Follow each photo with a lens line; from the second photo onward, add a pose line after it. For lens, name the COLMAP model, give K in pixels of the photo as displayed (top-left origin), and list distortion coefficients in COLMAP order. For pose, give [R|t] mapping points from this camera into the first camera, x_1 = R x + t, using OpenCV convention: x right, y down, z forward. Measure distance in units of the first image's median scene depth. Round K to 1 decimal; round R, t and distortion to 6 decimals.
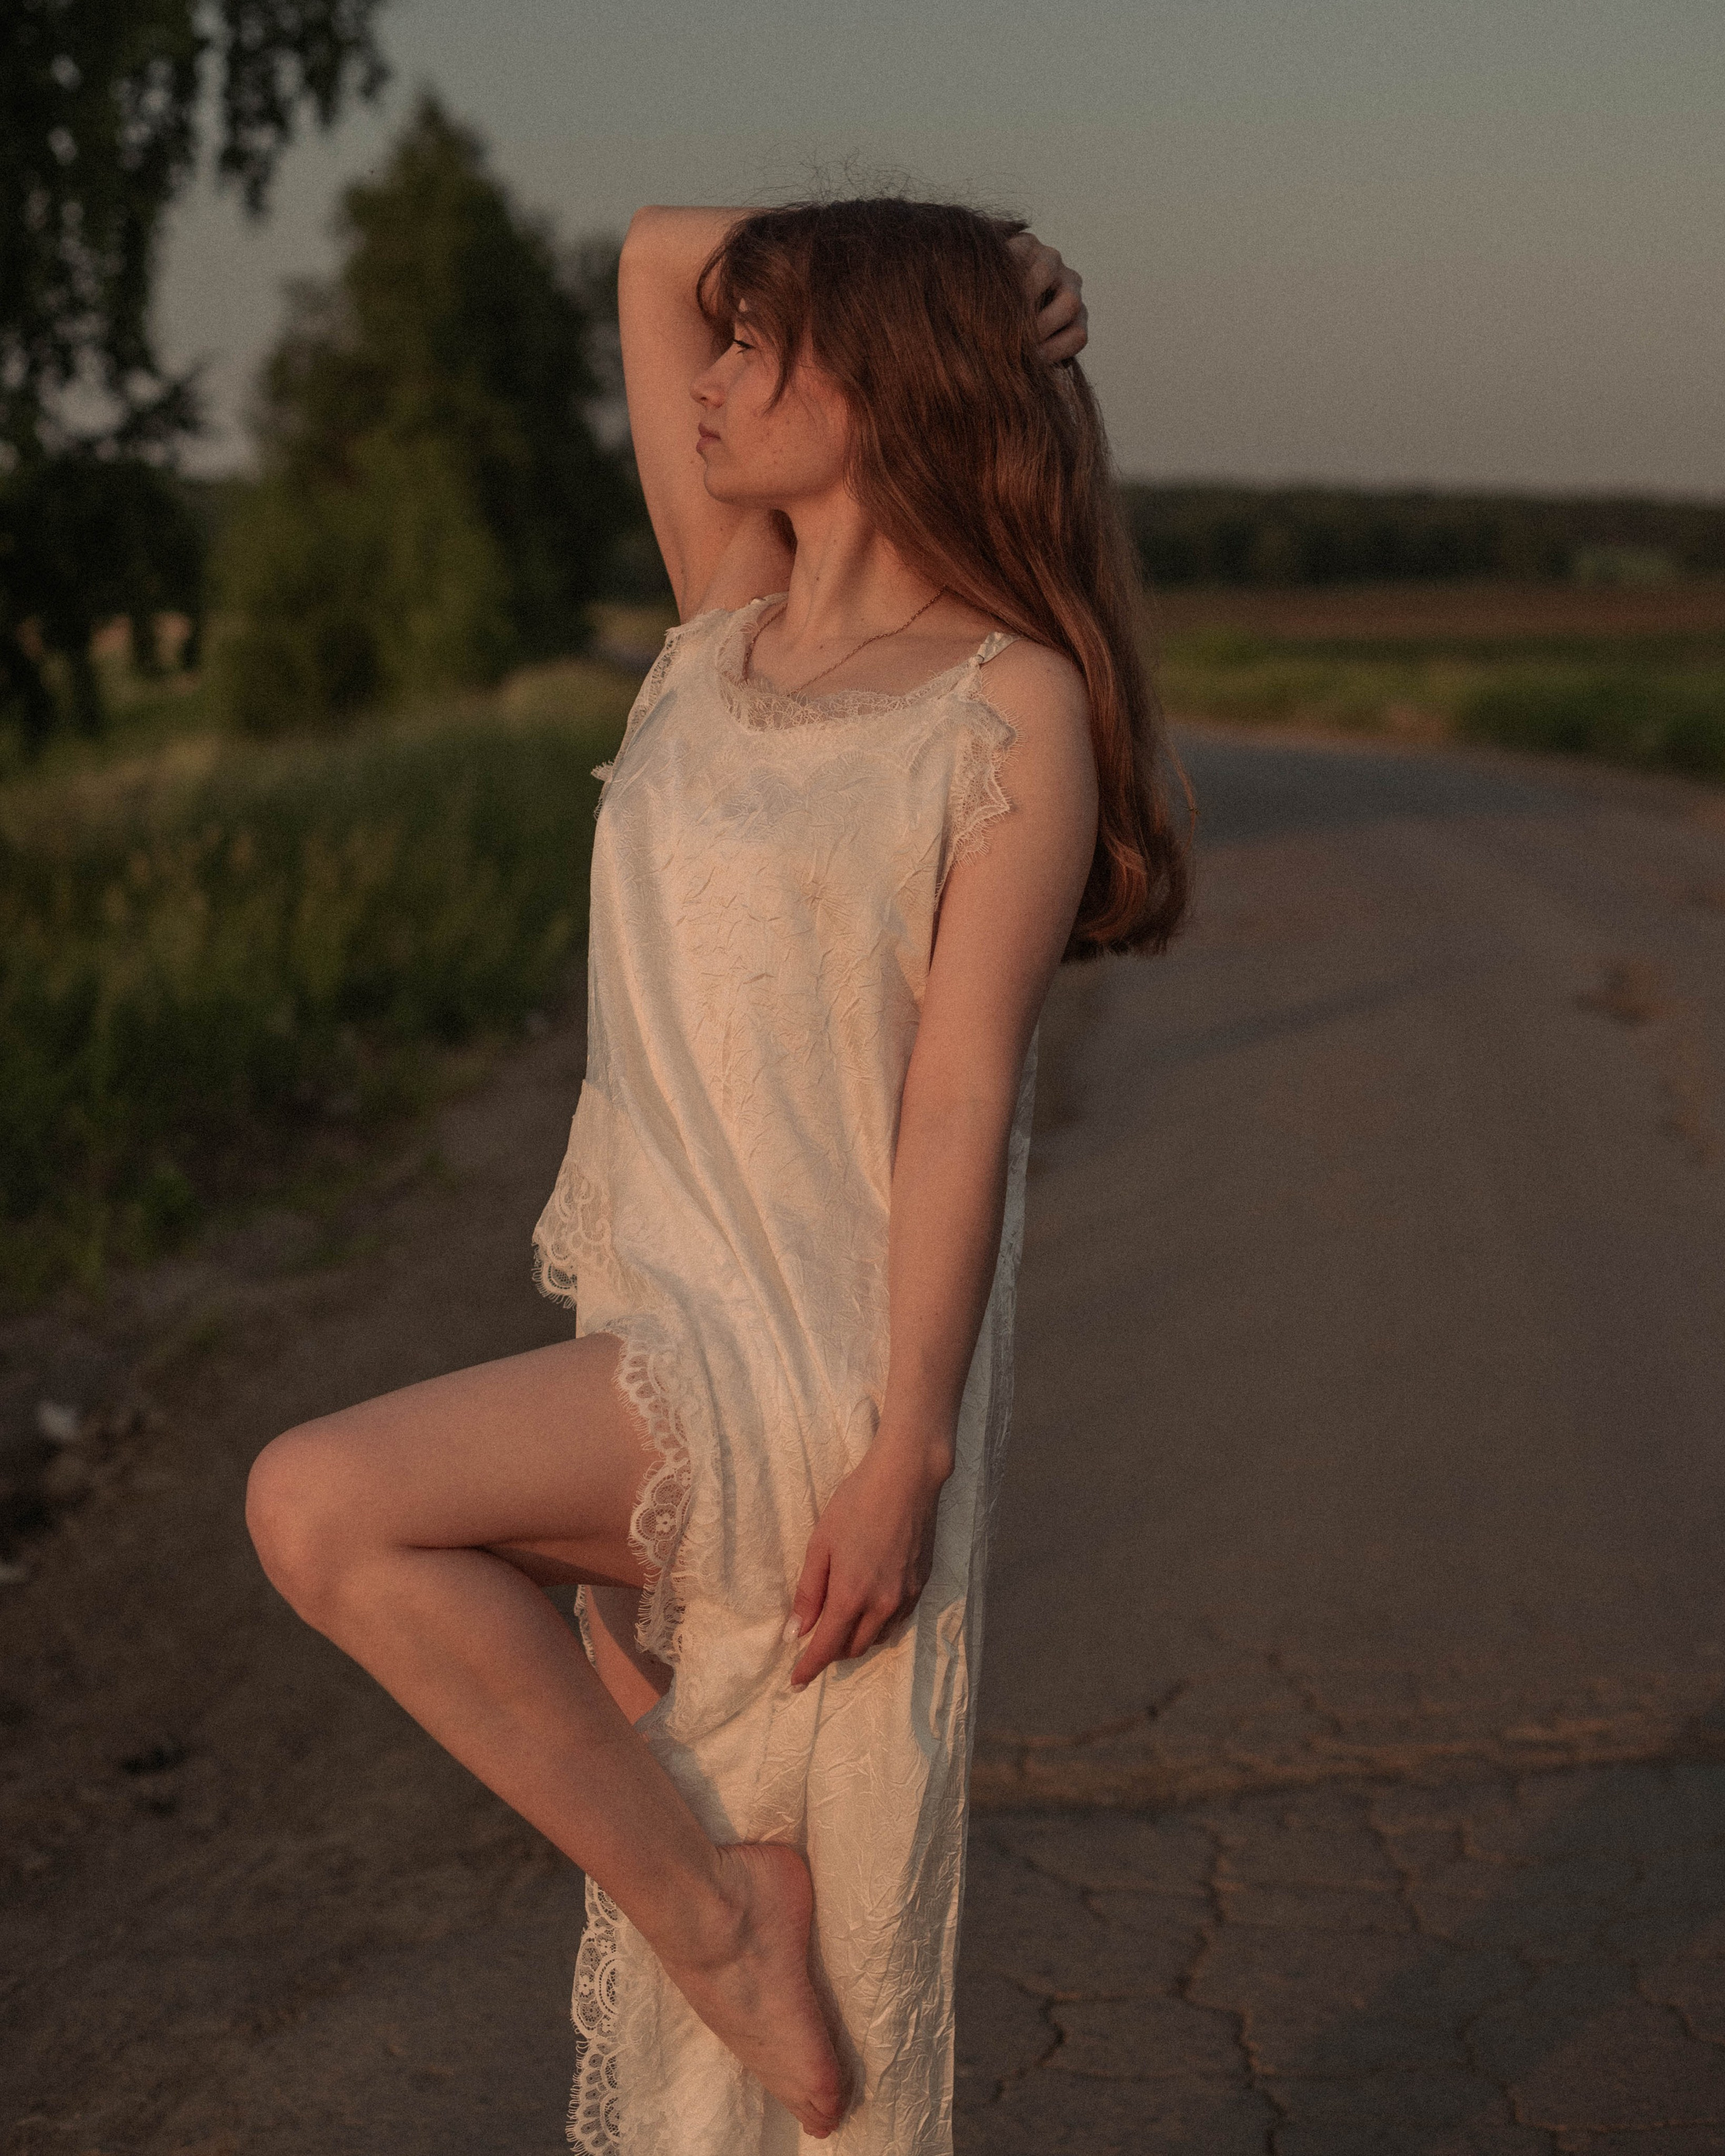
lens RADIAL K [[3964.2, 0, 858.7], [0, 3964.2, 900.0], [0, 0, 1]] dist [-0.057260, -0.089779]
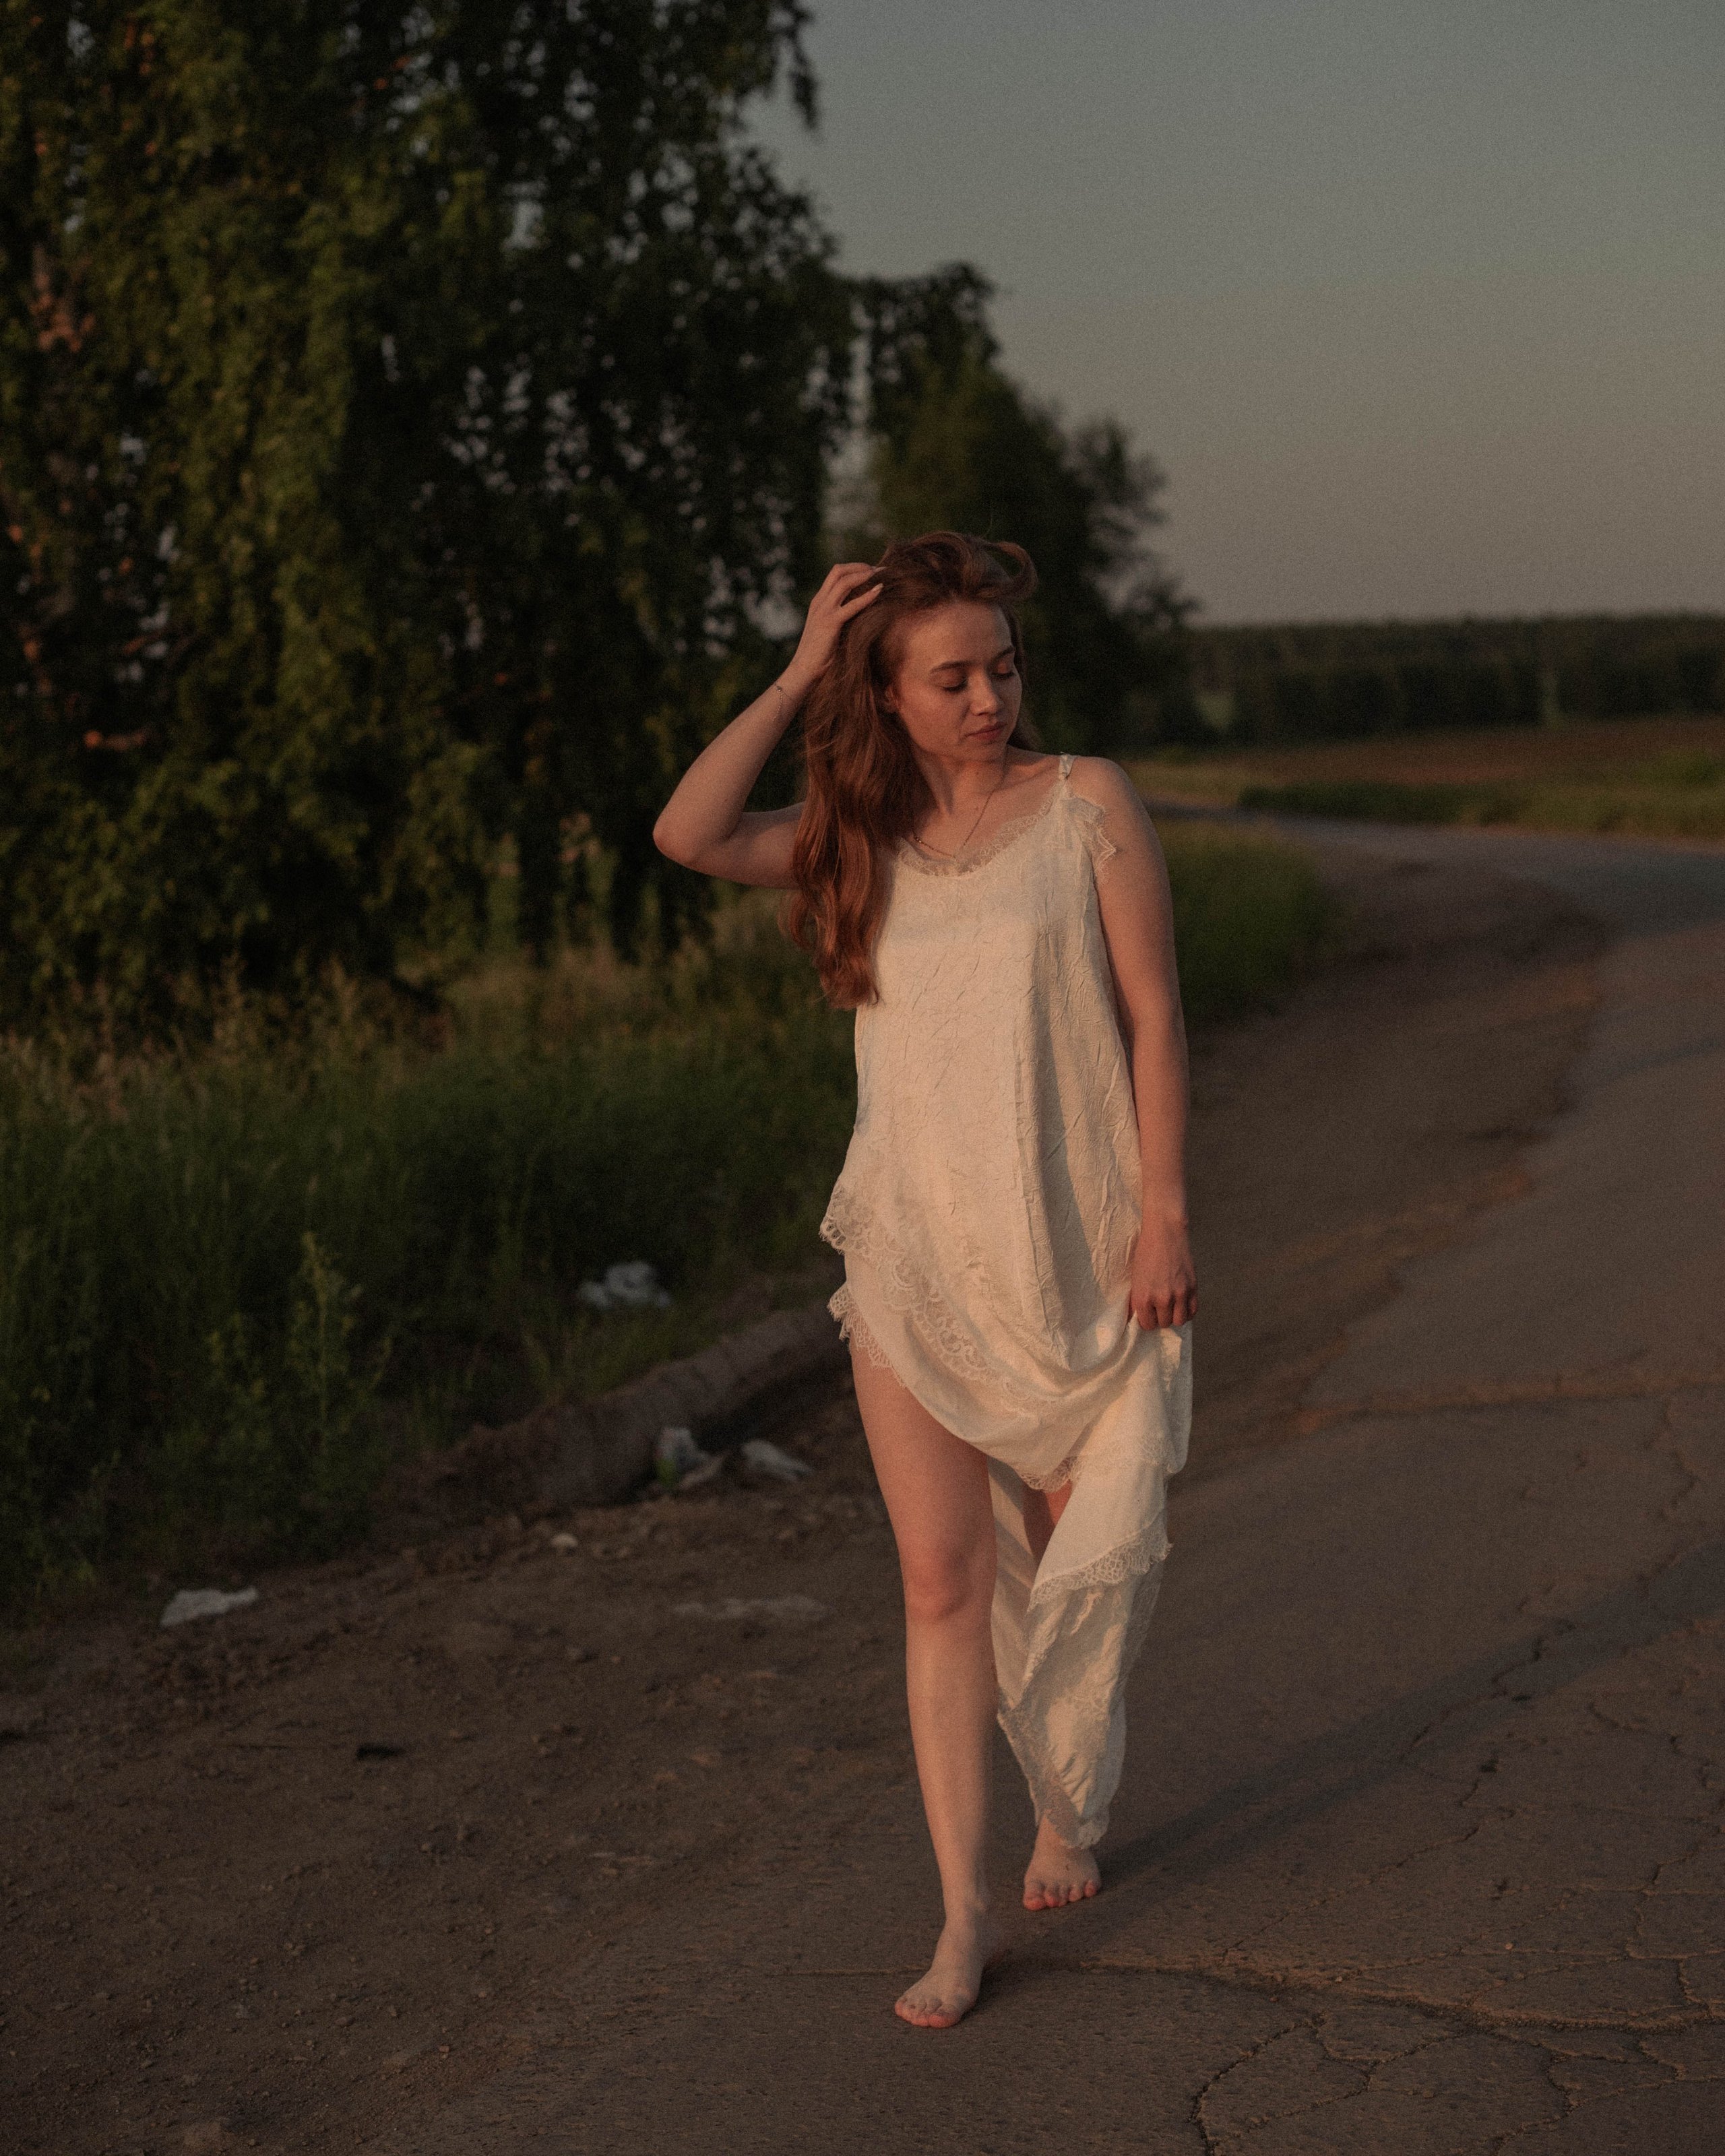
lens RADIAL K [[3740.4, 0, 862.5], [0, 3740.4, 1078.0], [0, 0, 1]] dist [-0.068005, -0.024591]
pose [[0.990886, -0.037956, -0.129249, -0.014895], [0.039415, 0.999185, 0.008748, 0.017466], [0.128811, -0.013762, 0.991574, -0.227284]]
